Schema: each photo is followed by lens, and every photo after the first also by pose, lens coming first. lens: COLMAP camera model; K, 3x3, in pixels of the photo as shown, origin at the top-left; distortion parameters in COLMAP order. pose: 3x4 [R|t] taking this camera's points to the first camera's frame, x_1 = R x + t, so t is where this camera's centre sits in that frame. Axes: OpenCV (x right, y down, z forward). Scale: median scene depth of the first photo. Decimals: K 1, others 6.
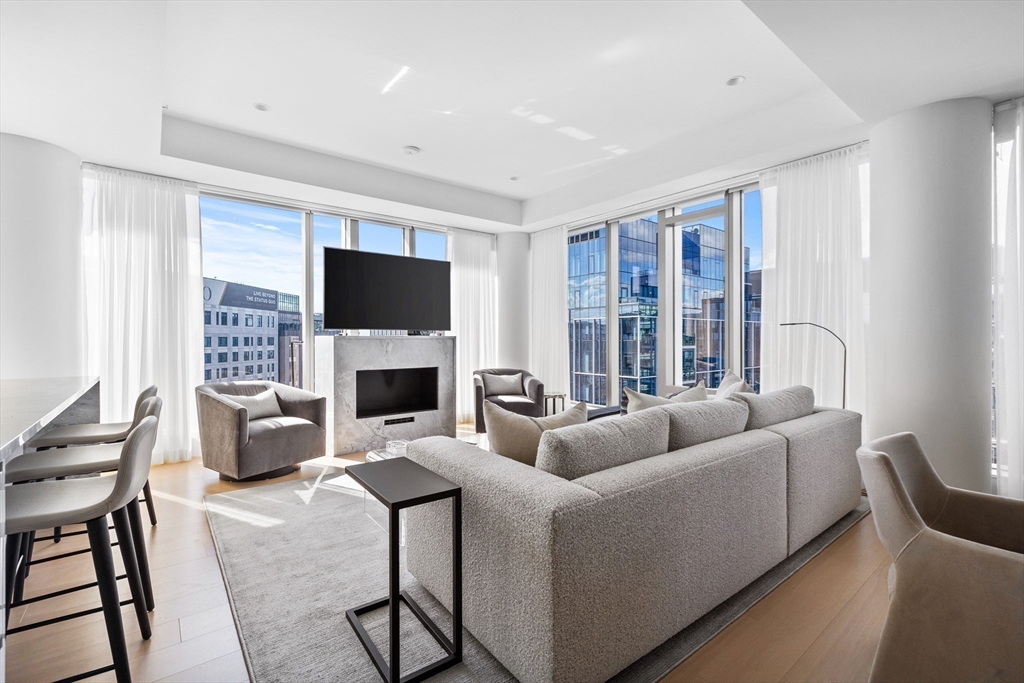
lens RADIAL K [[448.3, 0, 522.7], [0, 448.3, 339.3], [0, 0, 1]] dist [0.007522, 0.000312]
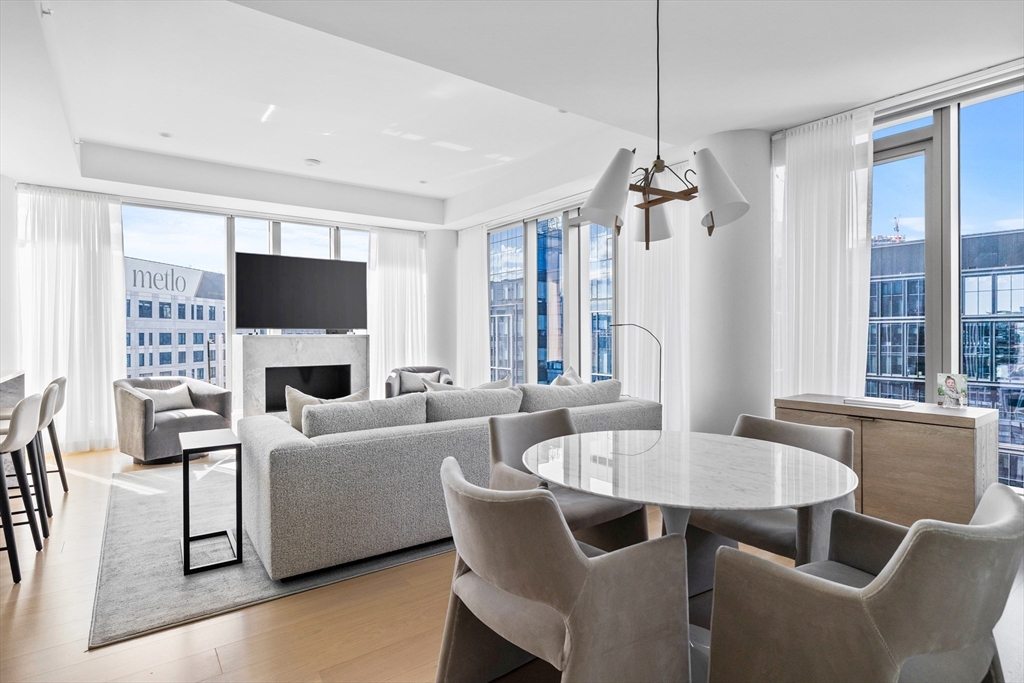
lens RADIAL K [[530.2, 0, 521.7], [0, 530.2, 337.4], [0, 0, 1]] dist [0.004778, 0.003084]
pose [[0.998852, -0.001655, -0.047876, 0.327027], [0.001882, 0.999987, 0.004688, -0.007518], [0.047868, -0.004773, 0.998842, -0.257441]]
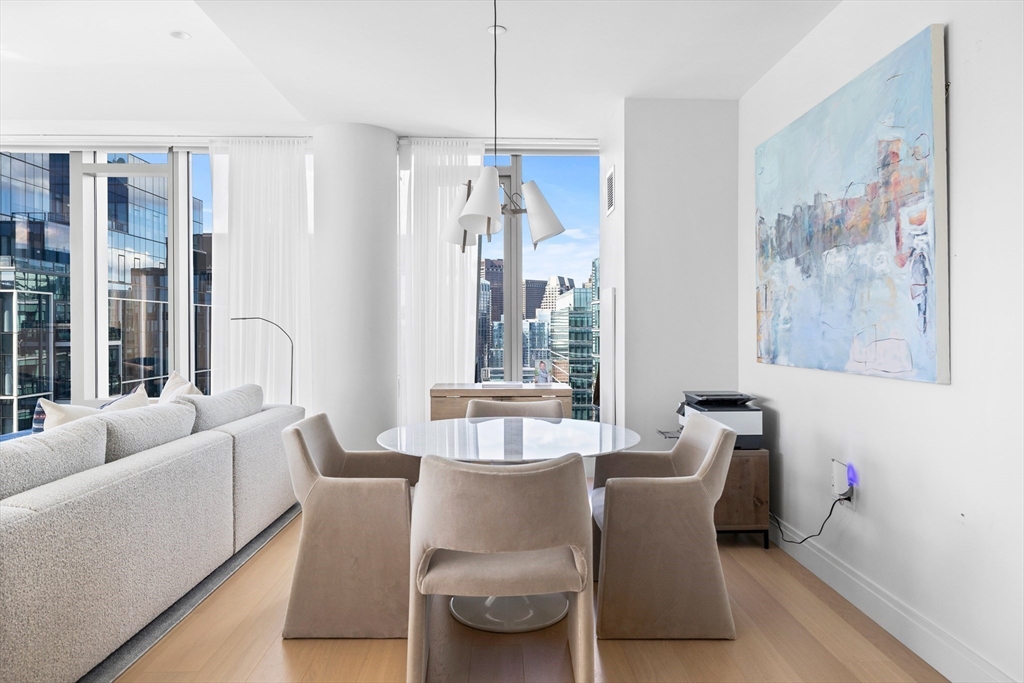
lens RADIAL K [[656.6, 0, 509.9], [0, 656.6, 333.5], [0, 0, 1]] dist [-0.005720, -0.002144]
pose [[0.618292, -0.005316, 0.785930, -0.094678], [0.001038, 0.999982, 0.005947, -0.008235], [-0.785947, -0.002862, 0.618287, -0.206483]]
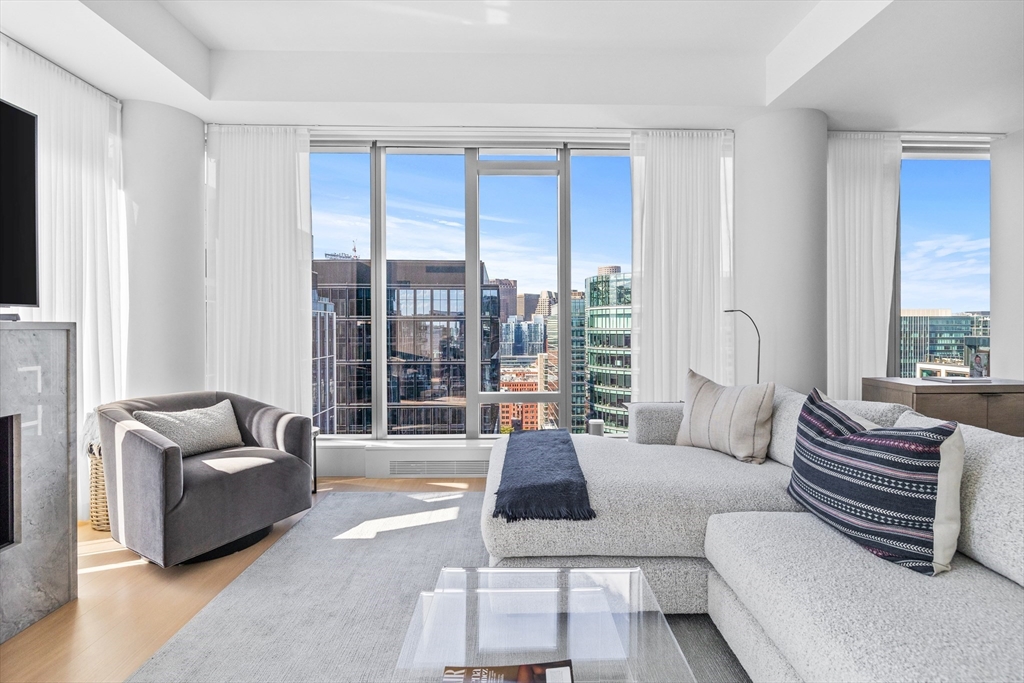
lens RADIAL K [[465.0, 0, 514.3], [0, 465.0, 330.6], [0, 0, 1]] dist [-0.006444, -0.000273]
pose [[0.614711, -0.004520, 0.788740, -0.281673], [0.002178, 0.999989, 0.004032, -0.000950], [-0.788749, -0.000760, 0.614714, 0.609480]]
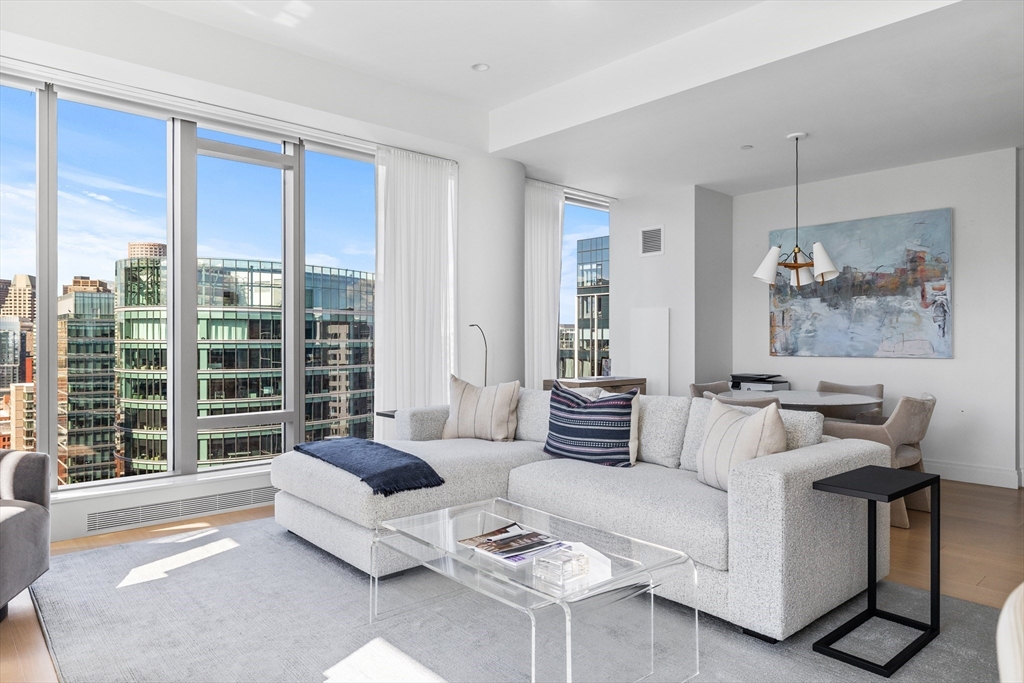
lens RADIAL K [[656.6, 0, 504.1], [0, 656.6, 343.6], [0, 0, 1]] dist [-0.005720, -0.002144]
pose [[-0.040333, -0.005325, 0.999172, -0.699114], [0.001489, 0.999984, 0.005389, -0.000706], [-0.999185, 0.001705, -0.040325, 0.772208]]
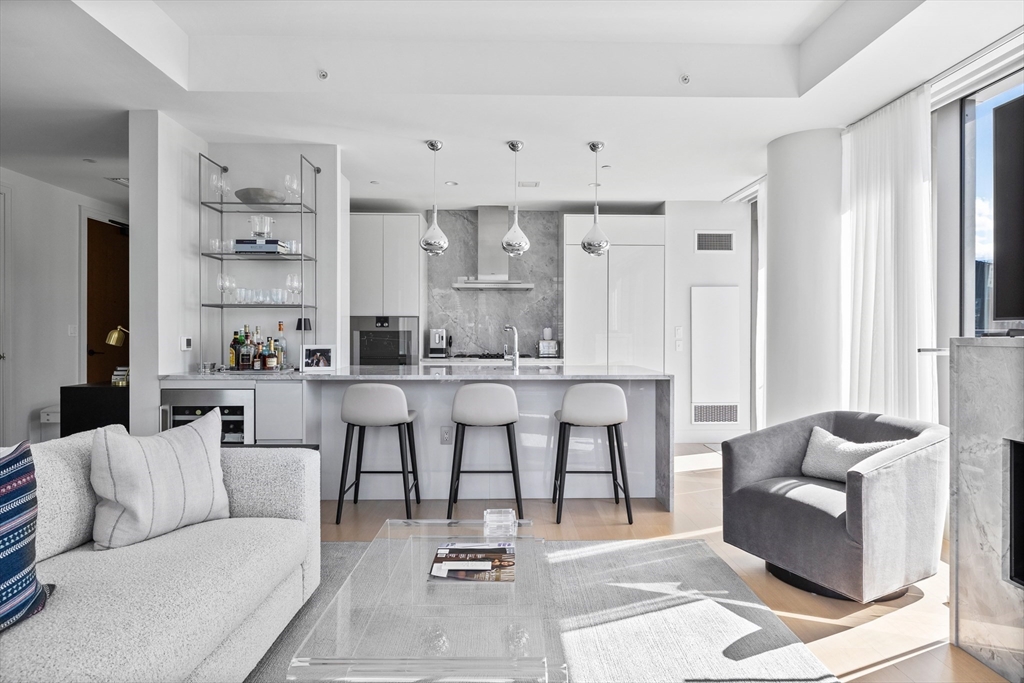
lens RADIAL K [[591.8, 0, 511.7], [0, 591.8, 335.5], [0, 0, 1]] dist [-0.000316, 0.000007]
pose [[-0.616883, 0.003779, -0.787046, 0.235747], [-0.002935, 0.999970, 0.007102, -0.012677], [0.787049, 0.006691, -0.616854, 1.065058]]
